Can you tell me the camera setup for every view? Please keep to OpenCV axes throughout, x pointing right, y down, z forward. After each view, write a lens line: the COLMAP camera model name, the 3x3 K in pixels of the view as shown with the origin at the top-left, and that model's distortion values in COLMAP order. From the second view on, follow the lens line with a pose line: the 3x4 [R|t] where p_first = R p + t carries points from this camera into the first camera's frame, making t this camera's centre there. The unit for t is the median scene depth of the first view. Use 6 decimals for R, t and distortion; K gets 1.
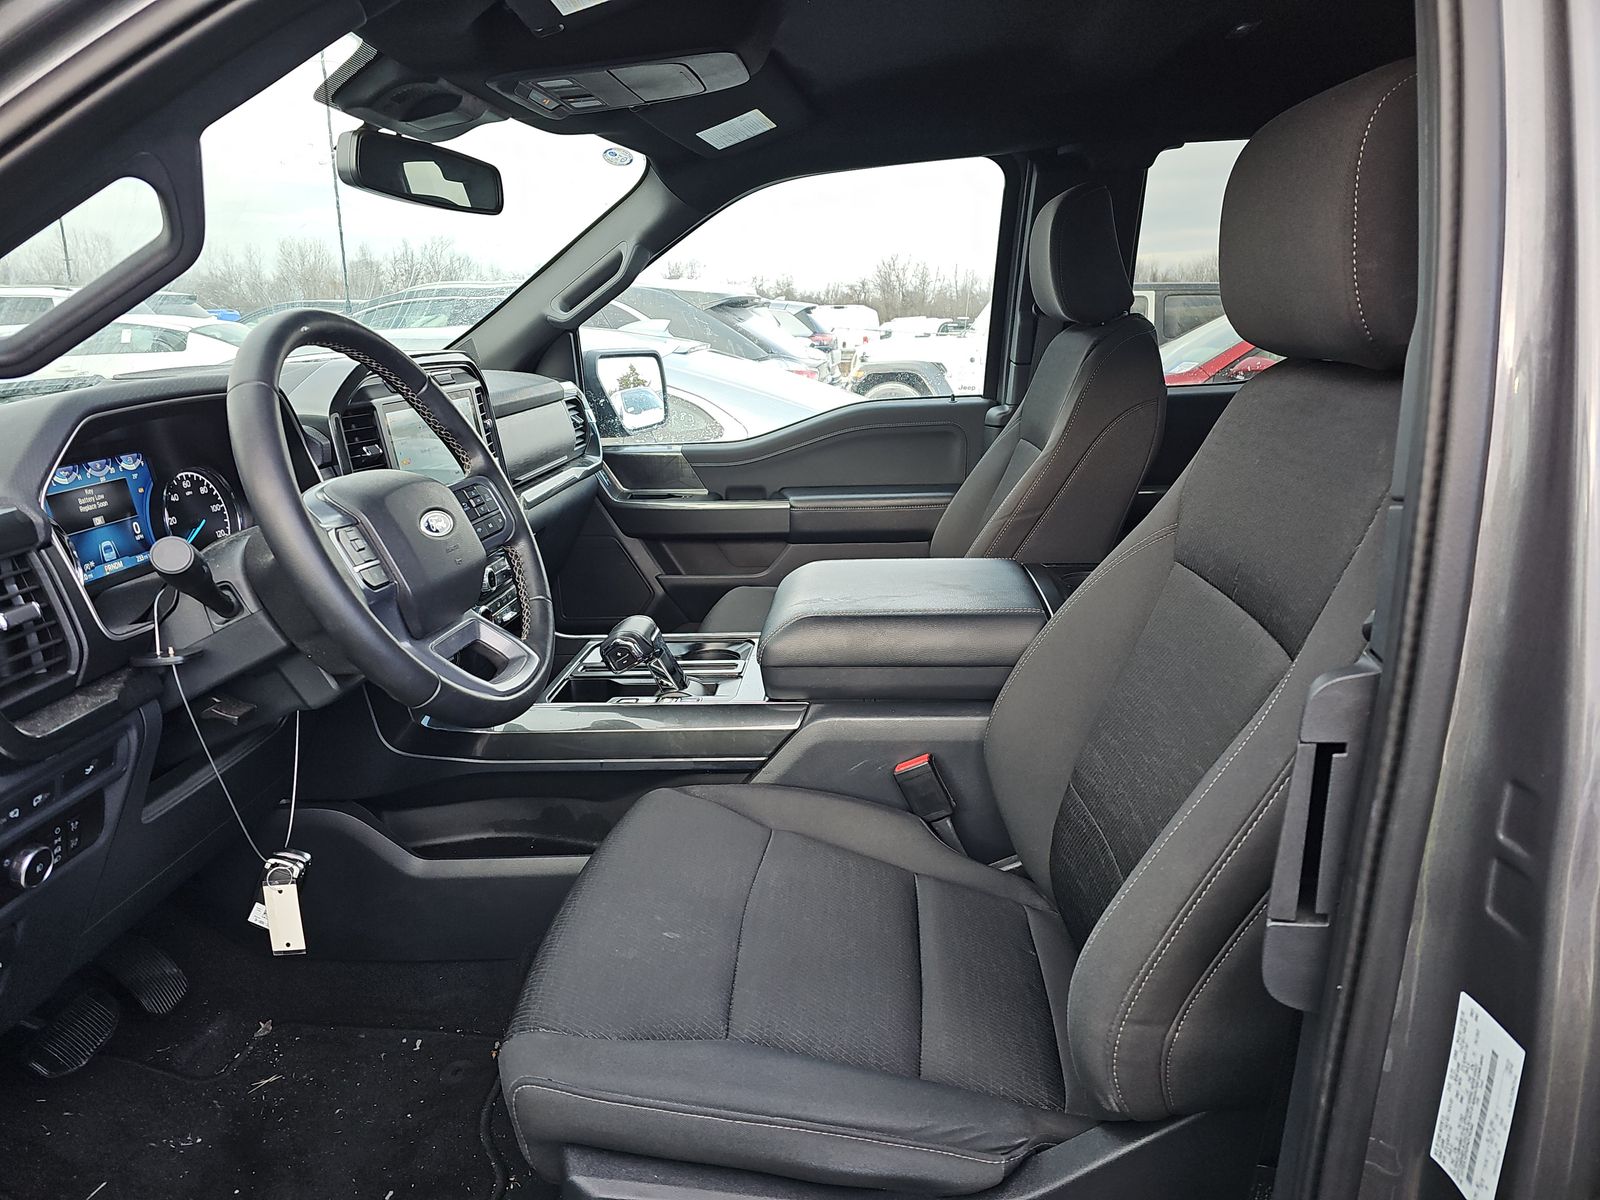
lens RADIAL K [[1038.7, 0, 793.8], [0, 1038.7, 605.3], [0, 0, 1]] dist [0.065299, -0.054368]
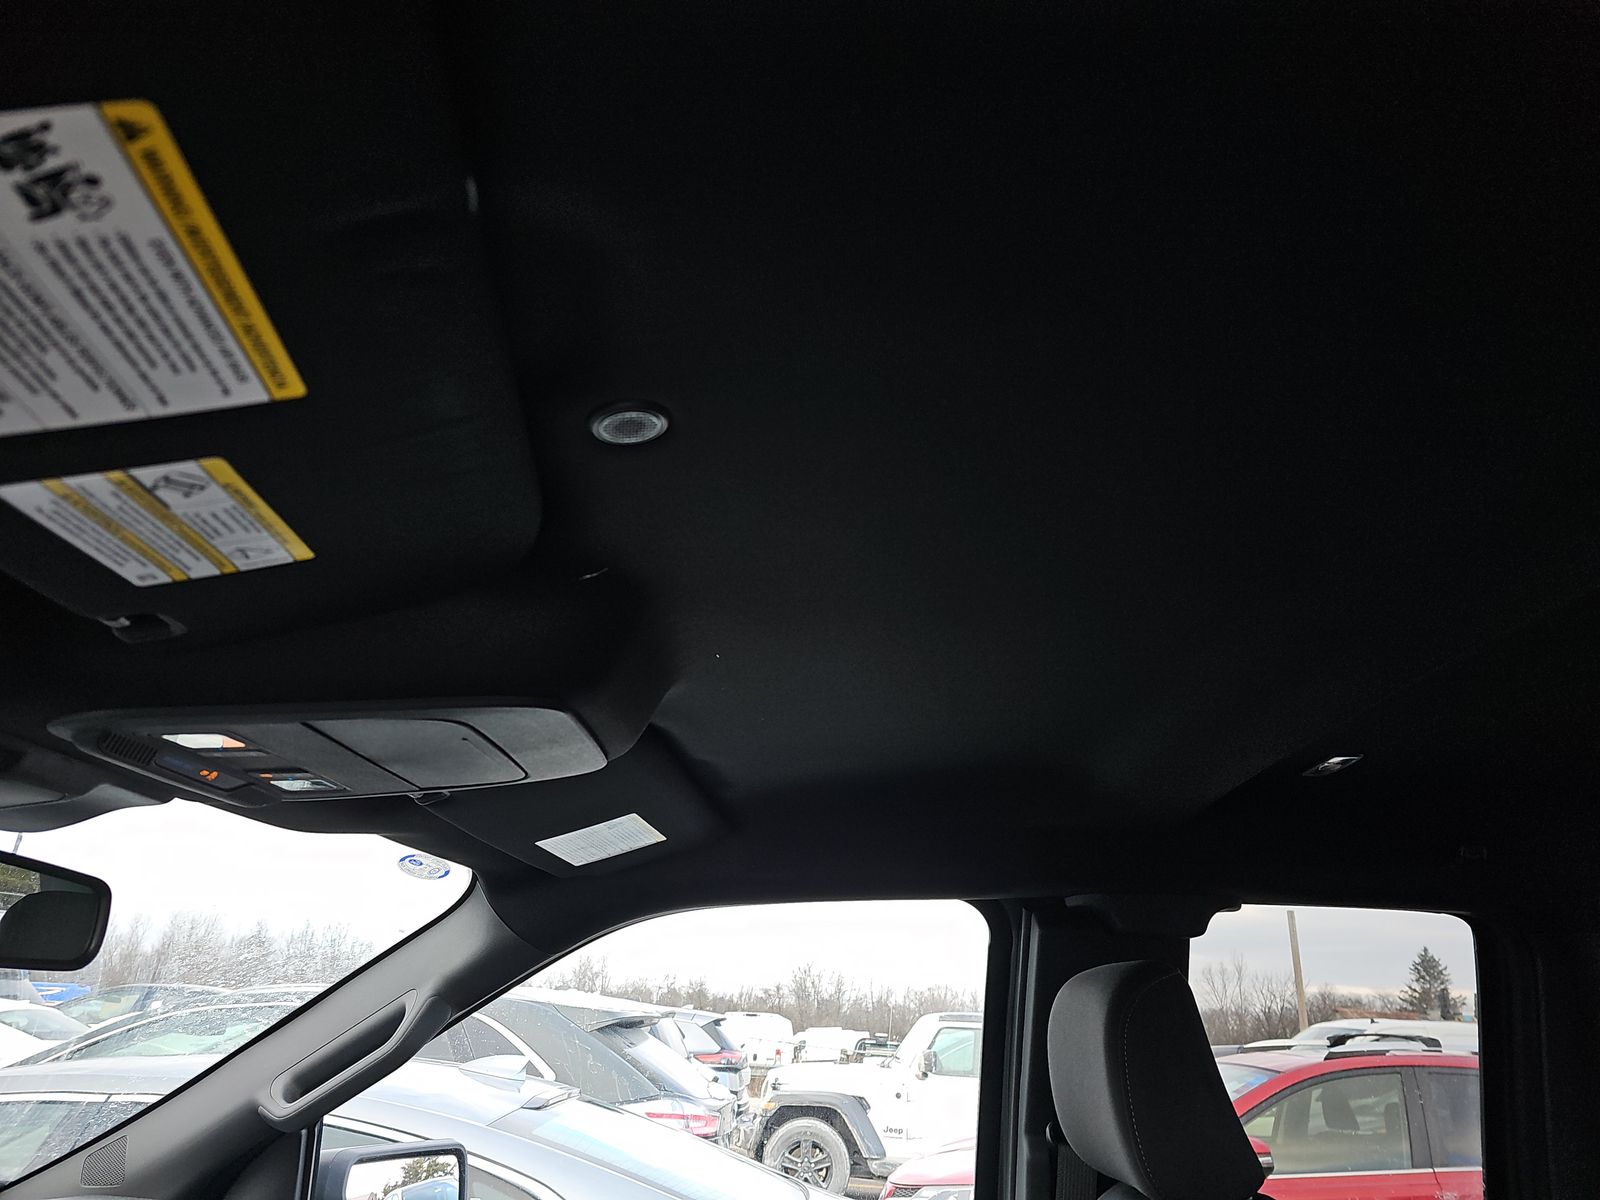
lens RADIAL K [[1038.7, 0, 793.8], [0, 1038.7, 605.3], [0, 0, 1]] dist [0.065299, -0.054368]
pose [[0.995250, 0.081837, 0.052733, 0.004835], [-0.033485, 0.796359, -0.603896, -0.048069], [-0.091416, 0.599262, 0.795316, 0.102149]]
